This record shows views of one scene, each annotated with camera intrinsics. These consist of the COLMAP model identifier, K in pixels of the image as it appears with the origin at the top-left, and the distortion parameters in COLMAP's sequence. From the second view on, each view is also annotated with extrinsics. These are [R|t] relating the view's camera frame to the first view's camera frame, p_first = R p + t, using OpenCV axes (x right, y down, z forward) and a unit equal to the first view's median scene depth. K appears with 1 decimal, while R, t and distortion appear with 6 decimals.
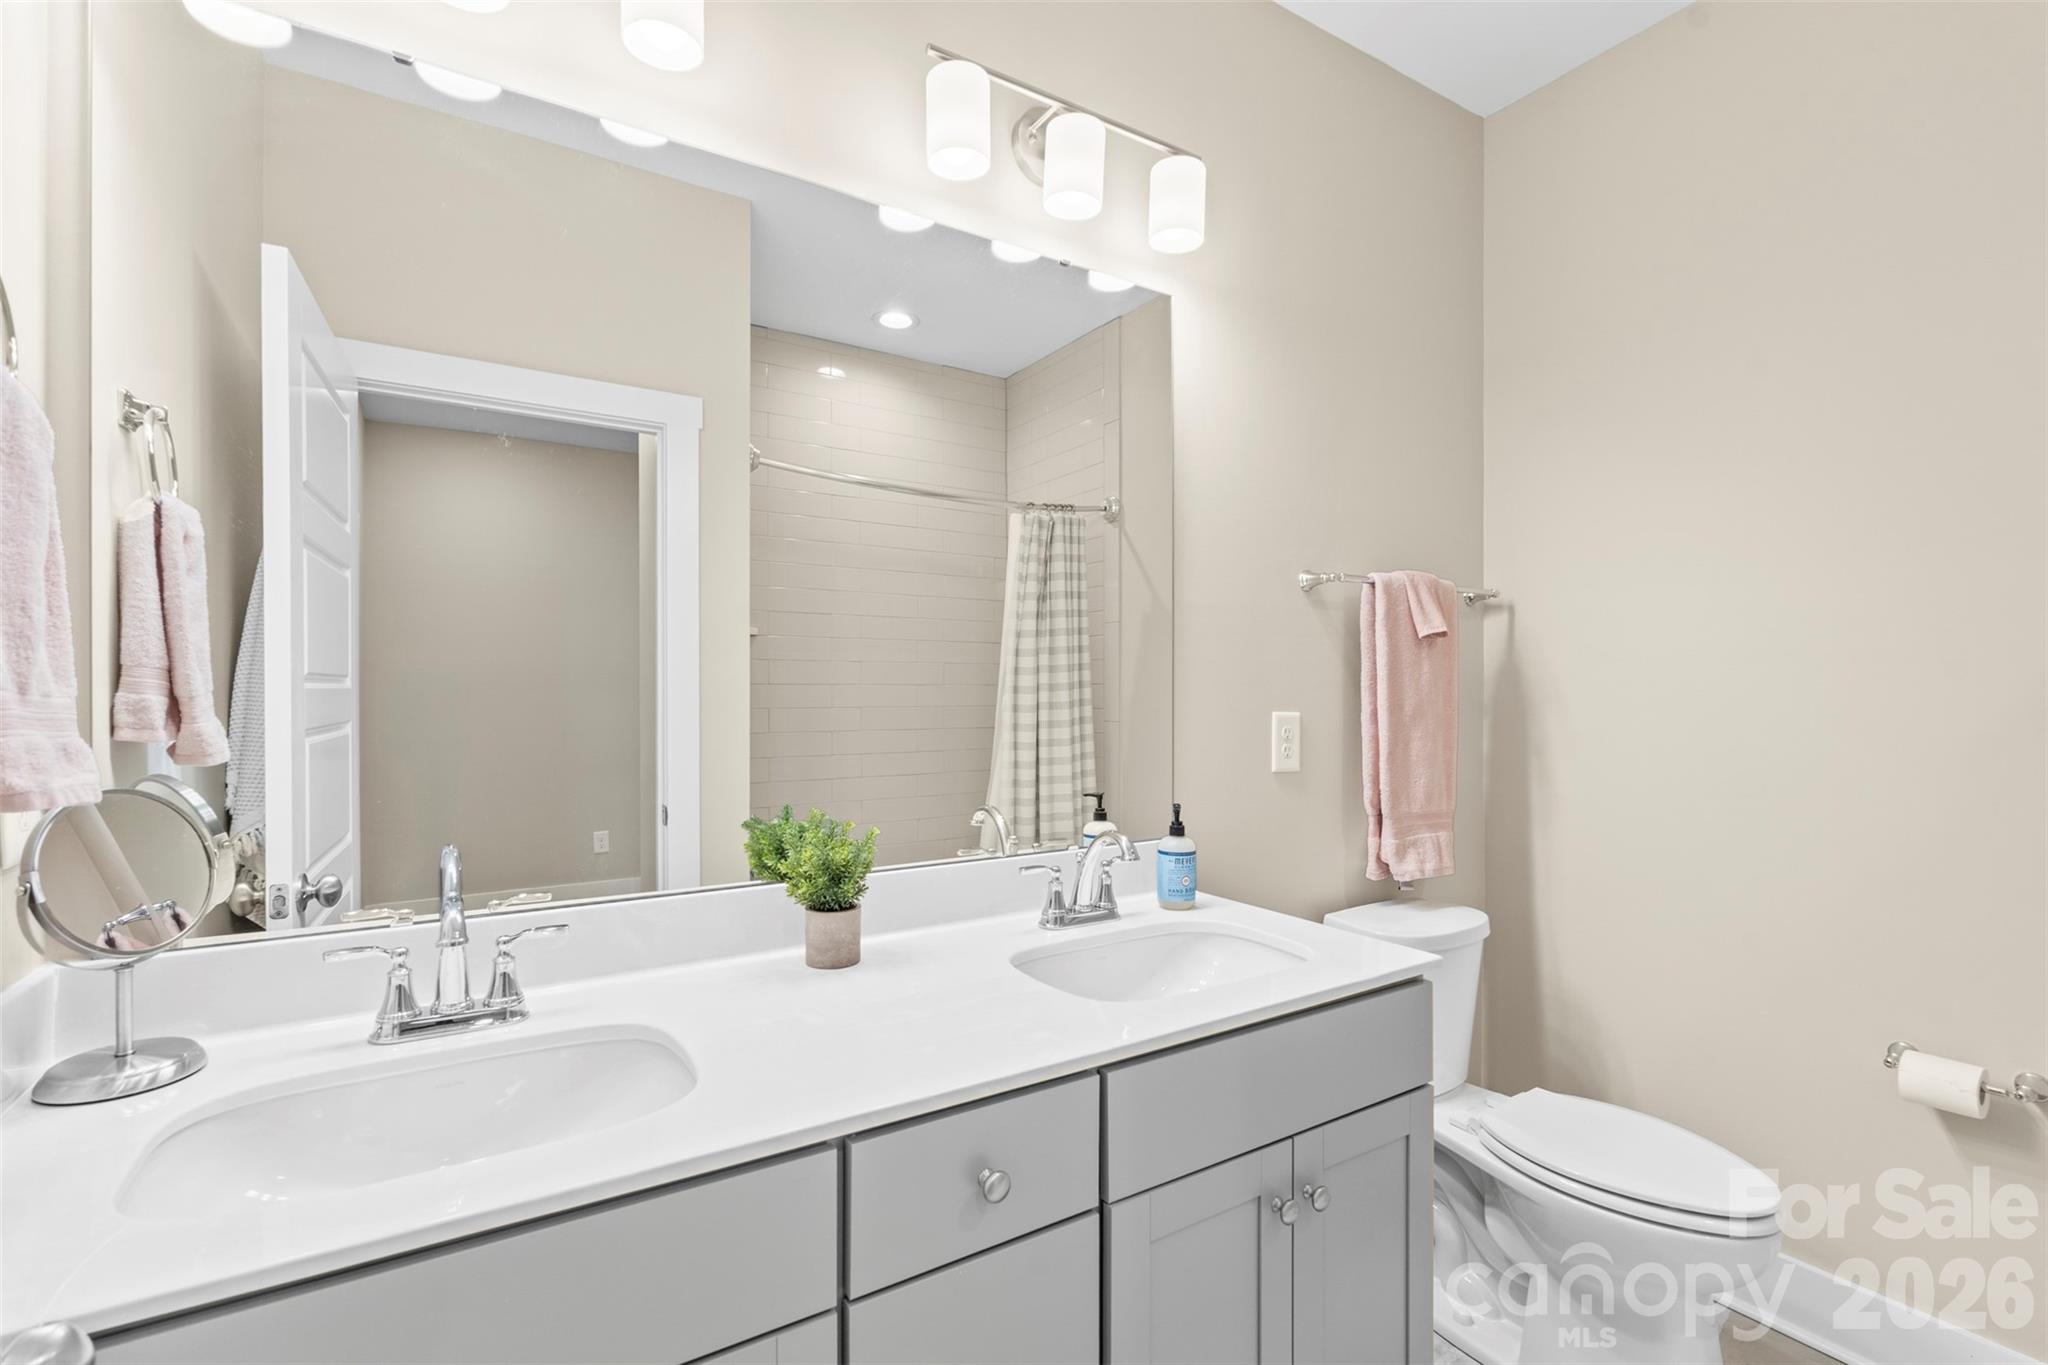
lens RADIAL K [[909.0, 0, 1025.1], [0, 909.0, 686.8], [0, 0, 1]] dist [-0.000461, 0.000058]
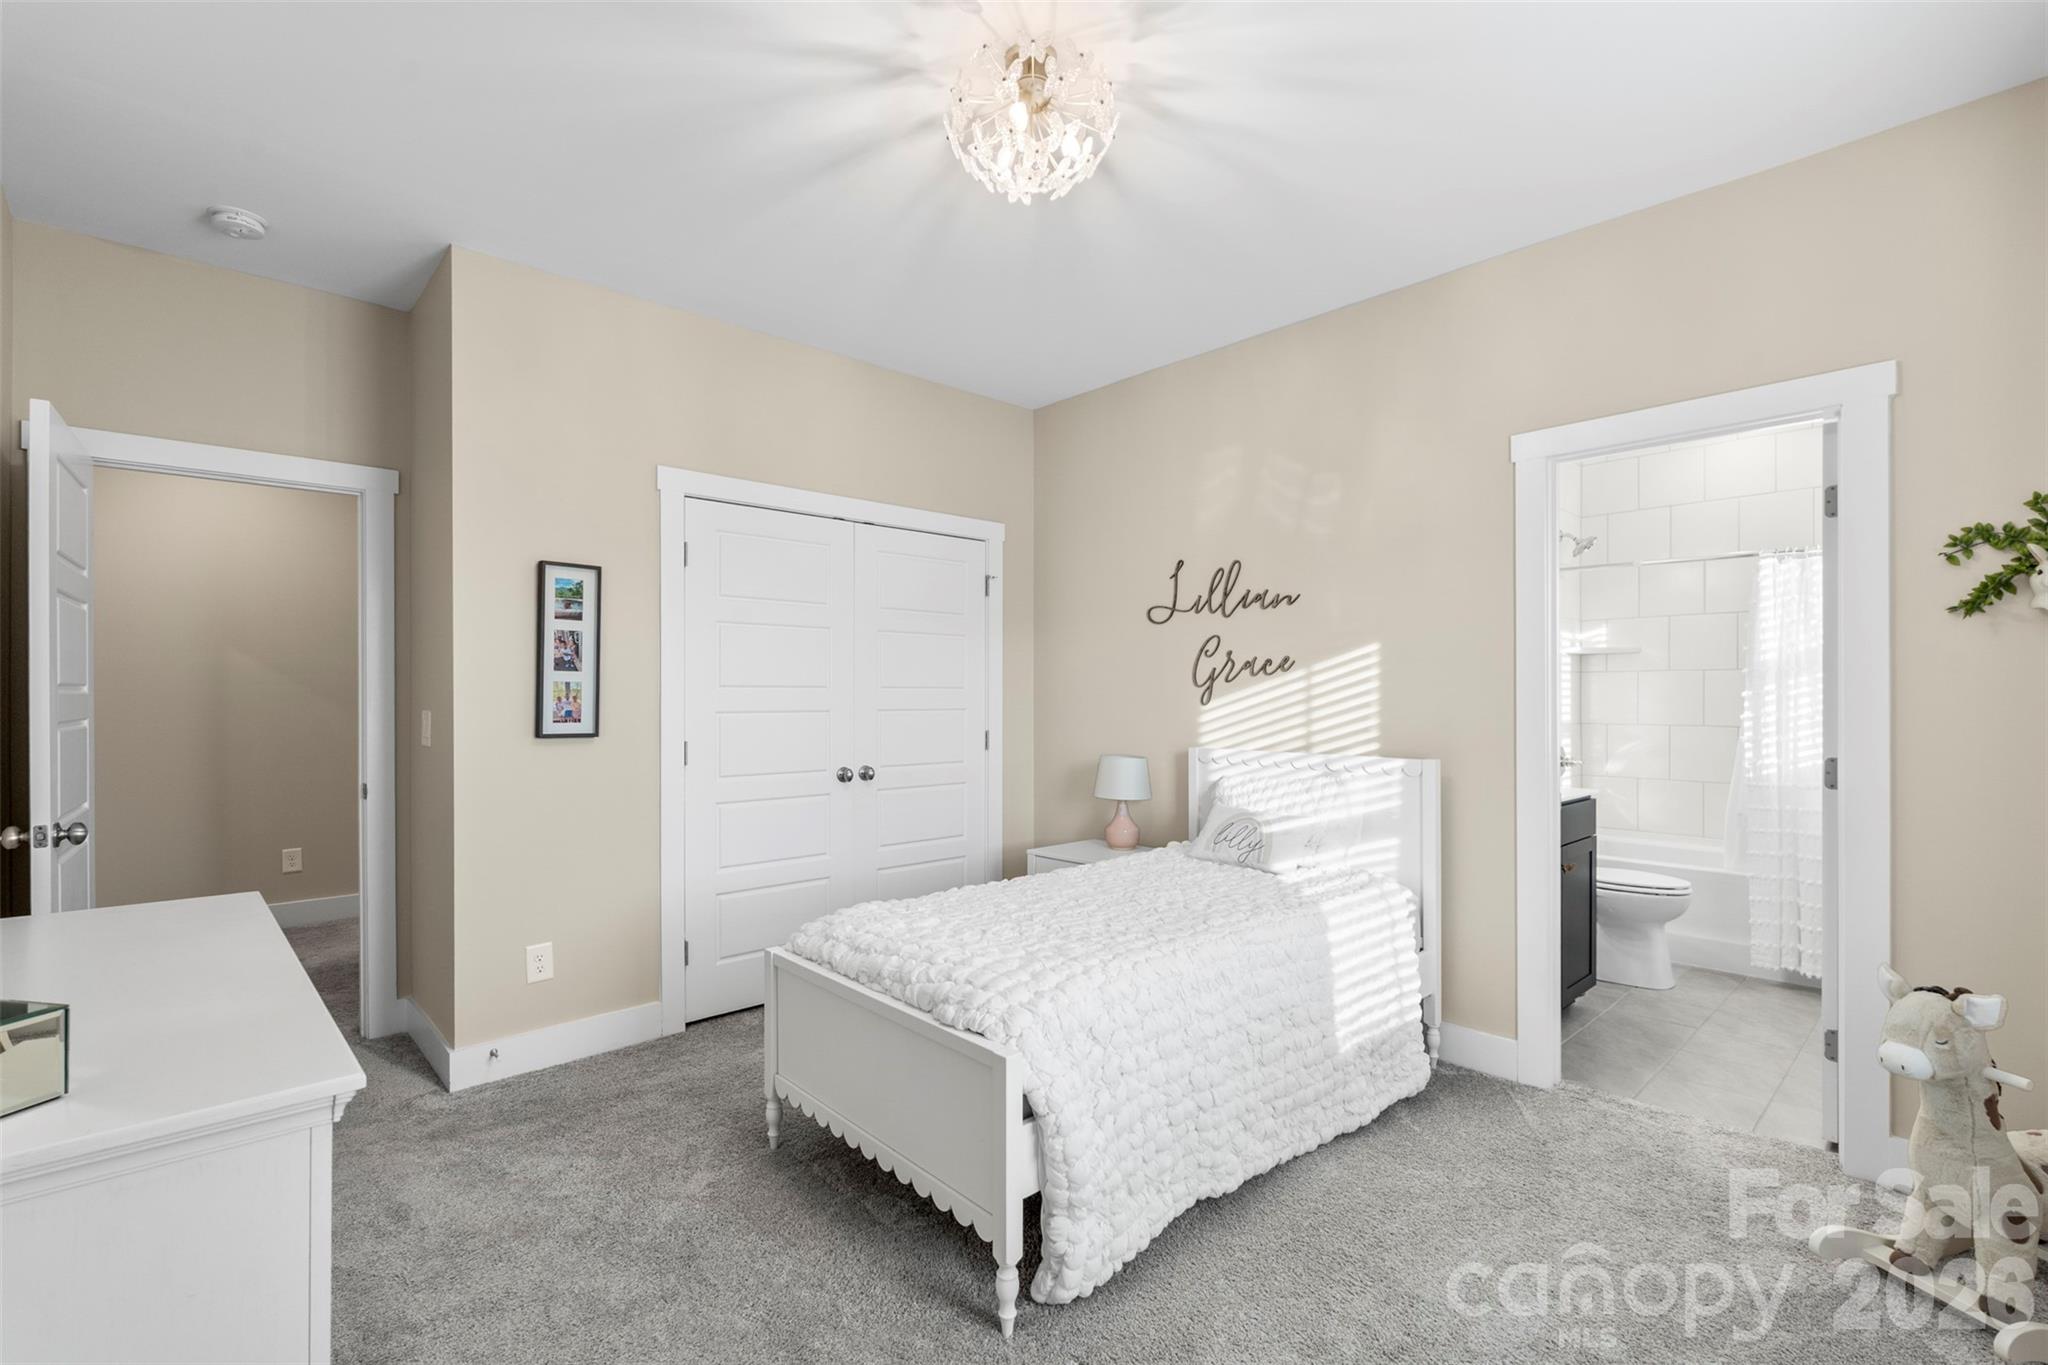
lens RADIAL K [[909.0, 0, 1025.1], [0, 909.0, 686.8], [0, 0, 1]] dist [-0.000461, 0.000058]
pose [[0.981467, -0.001303, 0.191626, 0.421859], [0.001888, 0.999994, -0.002874, -0.002510], [-0.191621, 0.003182, 0.981464, -0.684111]]
